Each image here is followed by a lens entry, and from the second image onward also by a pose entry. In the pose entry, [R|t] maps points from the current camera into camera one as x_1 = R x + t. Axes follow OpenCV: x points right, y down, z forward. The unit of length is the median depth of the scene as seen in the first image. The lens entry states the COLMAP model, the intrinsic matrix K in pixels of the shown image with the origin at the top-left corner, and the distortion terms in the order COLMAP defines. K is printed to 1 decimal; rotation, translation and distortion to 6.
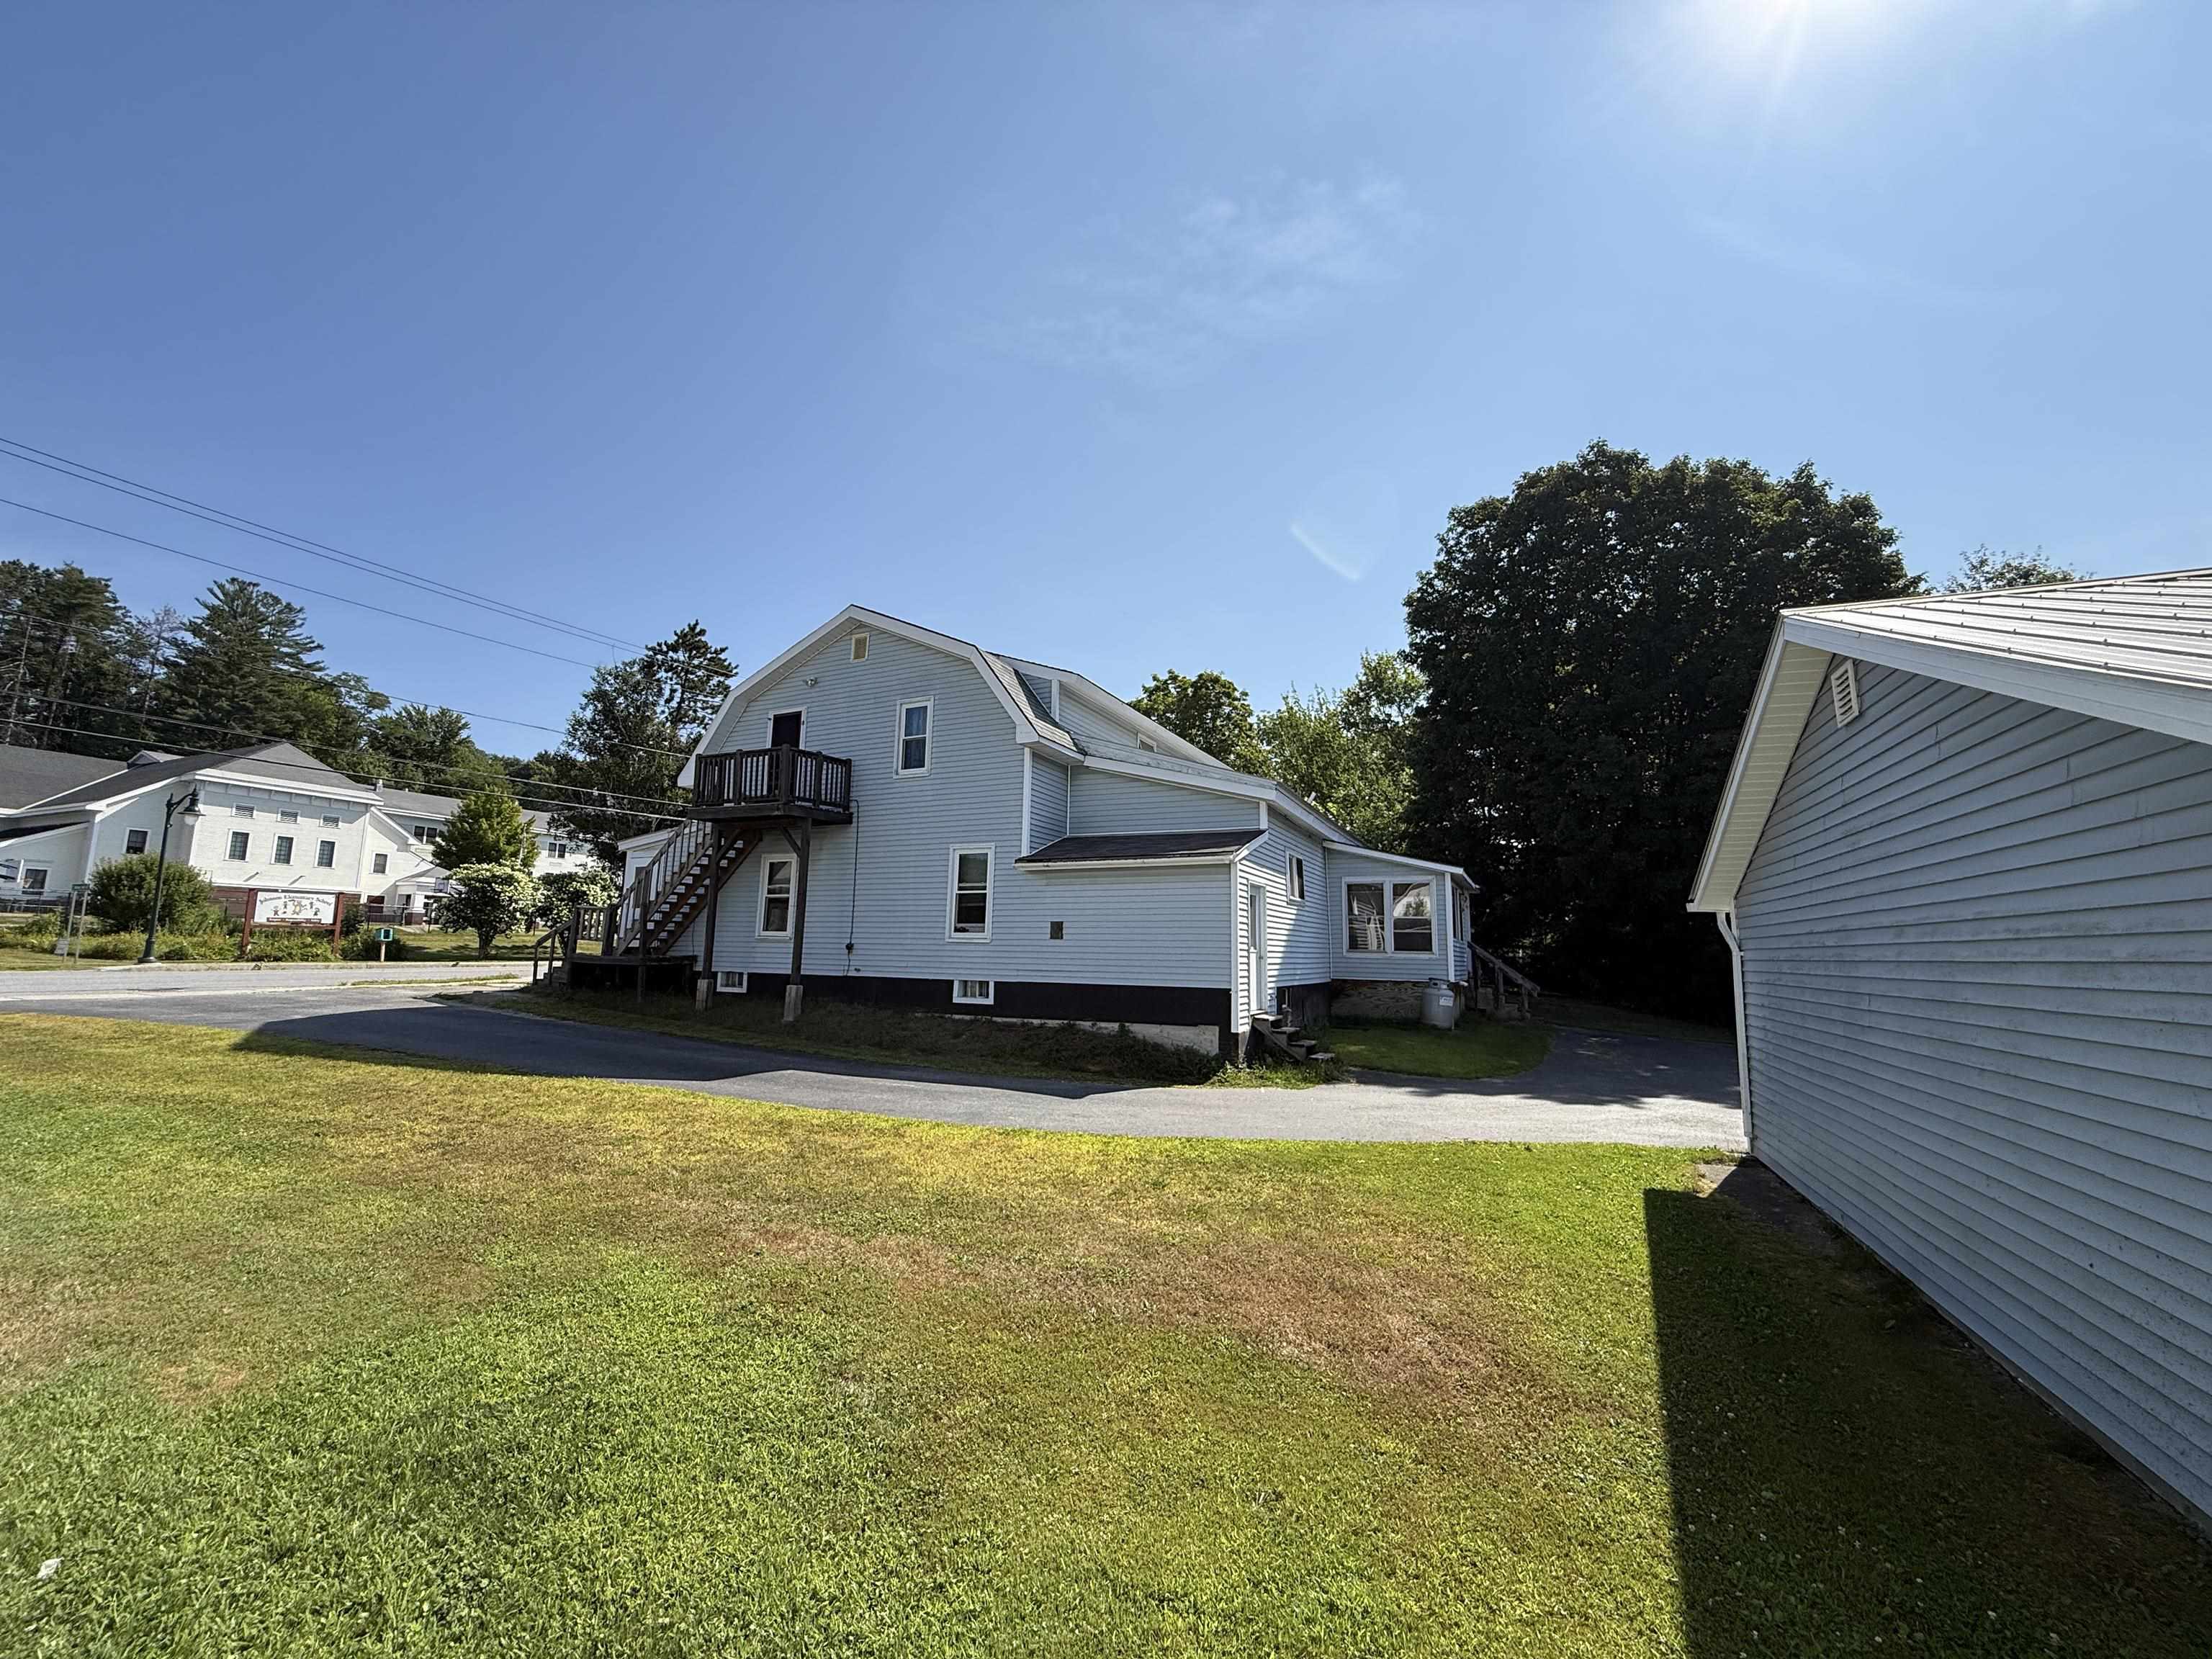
lens RADIAL K [[882.5, 0, 1099.2], [0, 882.5, 827.2], [0, 0, 1]] dist [0.000251, -0.000380]
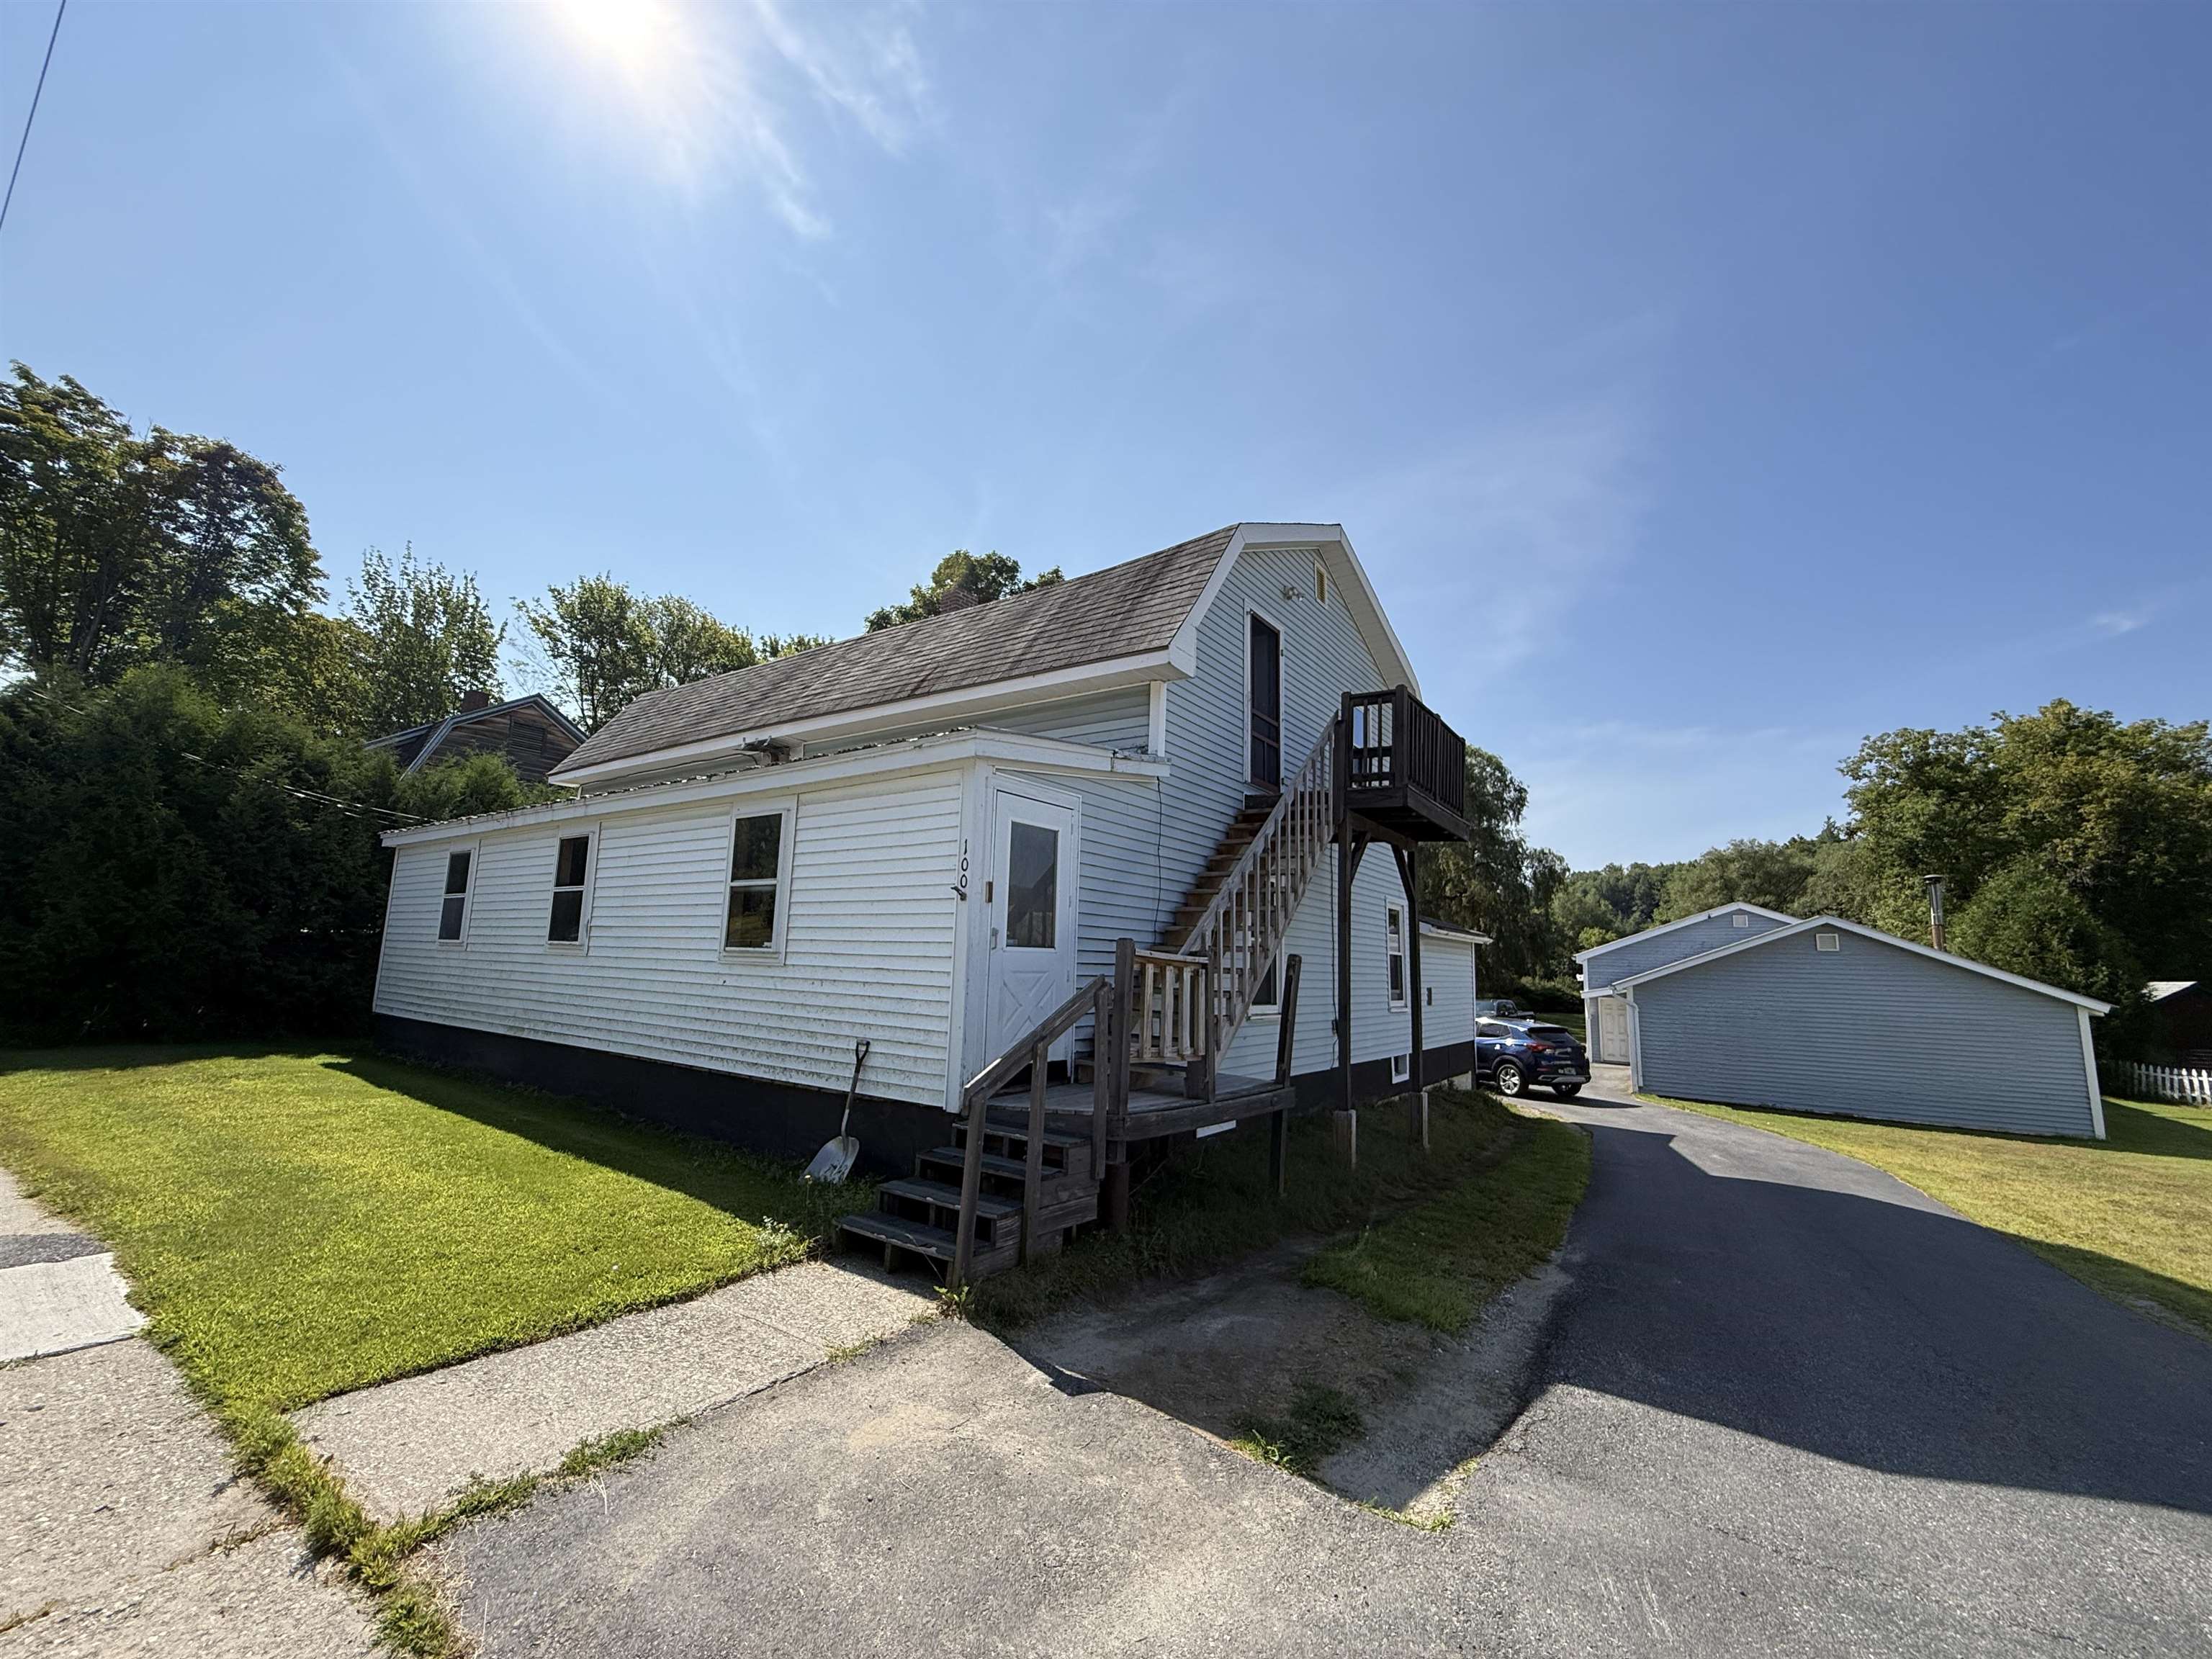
lens RADIAL K [[882.5, 0, 1099.2], [0, 882.5, 827.2], [0, 0, 1]] dist [0.000251, -0.000380]
pose [[0.180970, 0.135062, 0.974170, -1.064475], [-0.178261, 0.978623, -0.102564, 0.093115], [-0.967198, -0.155096, 0.201178, 1.125963]]
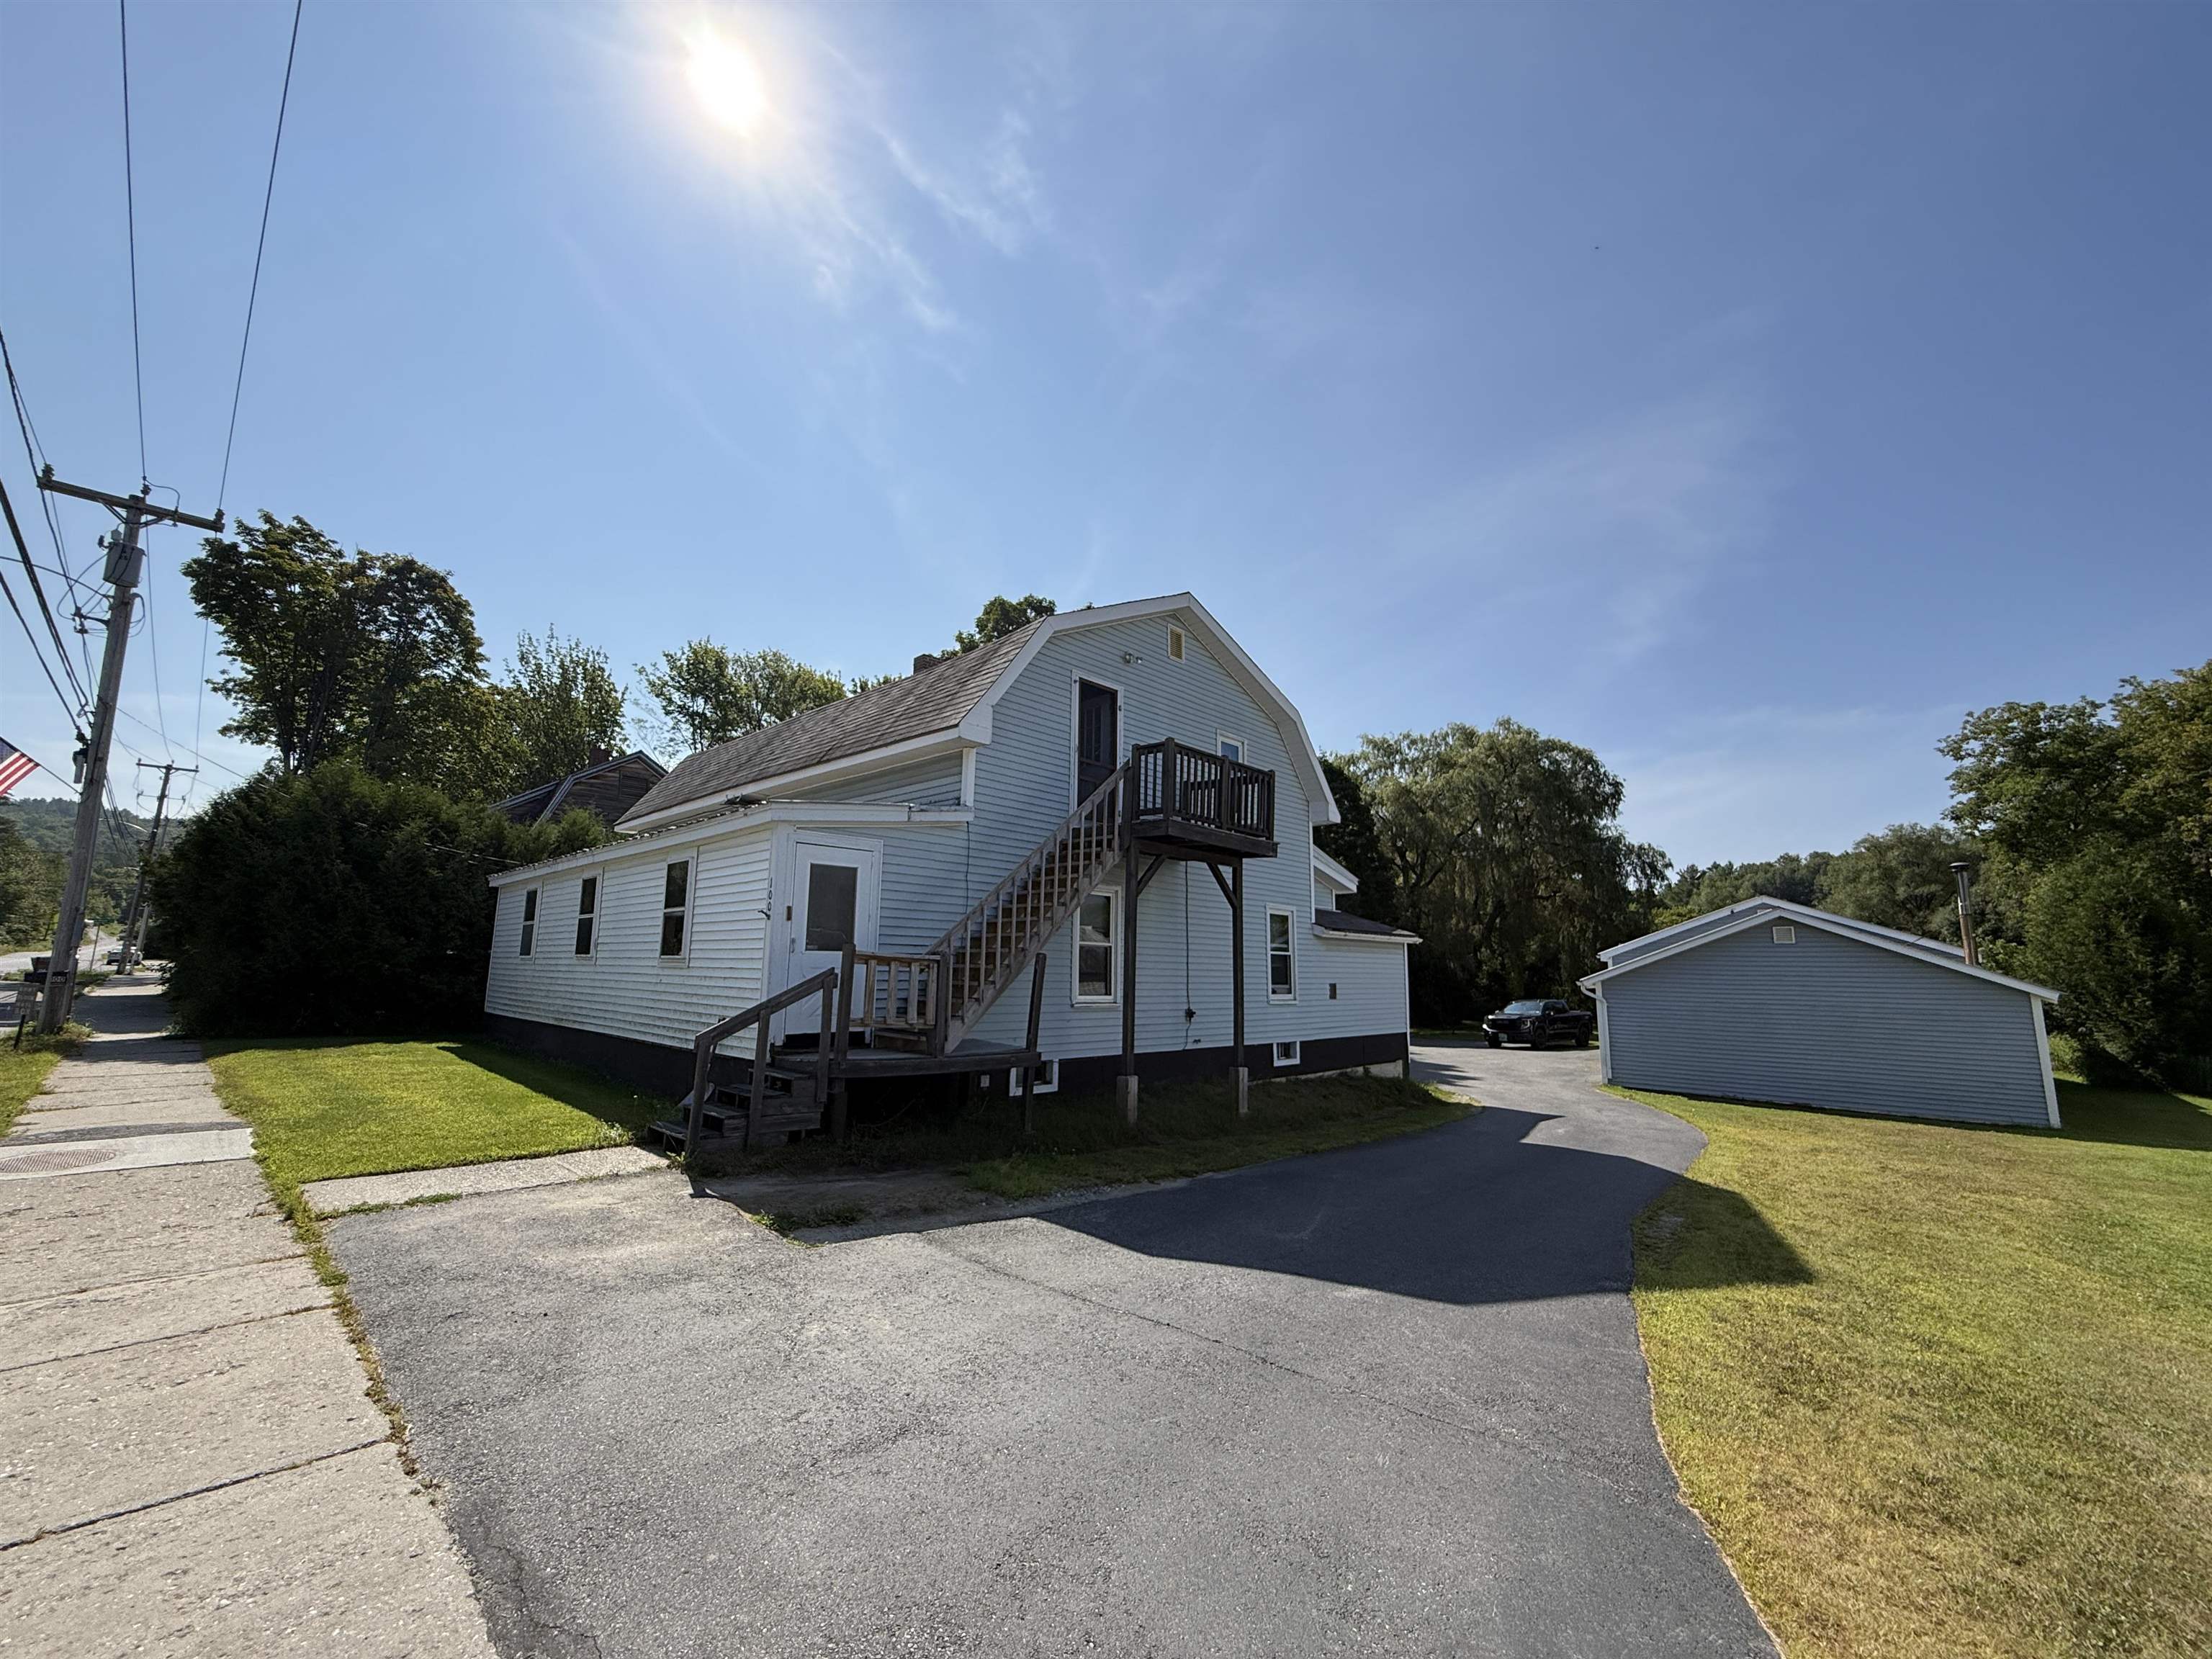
lens RADIAL K [[882.5, 0, 1099.2], [0, 882.5, 827.2], [0, 0, 1]] dist [0.000251, -0.000380]
pose [[0.325571, 0.135689, 0.935731, -1.166123], [-0.153823, 0.984066, -0.089178, 0.054046], [-0.932921, -0.114904, 0.341255, 0.865942]]
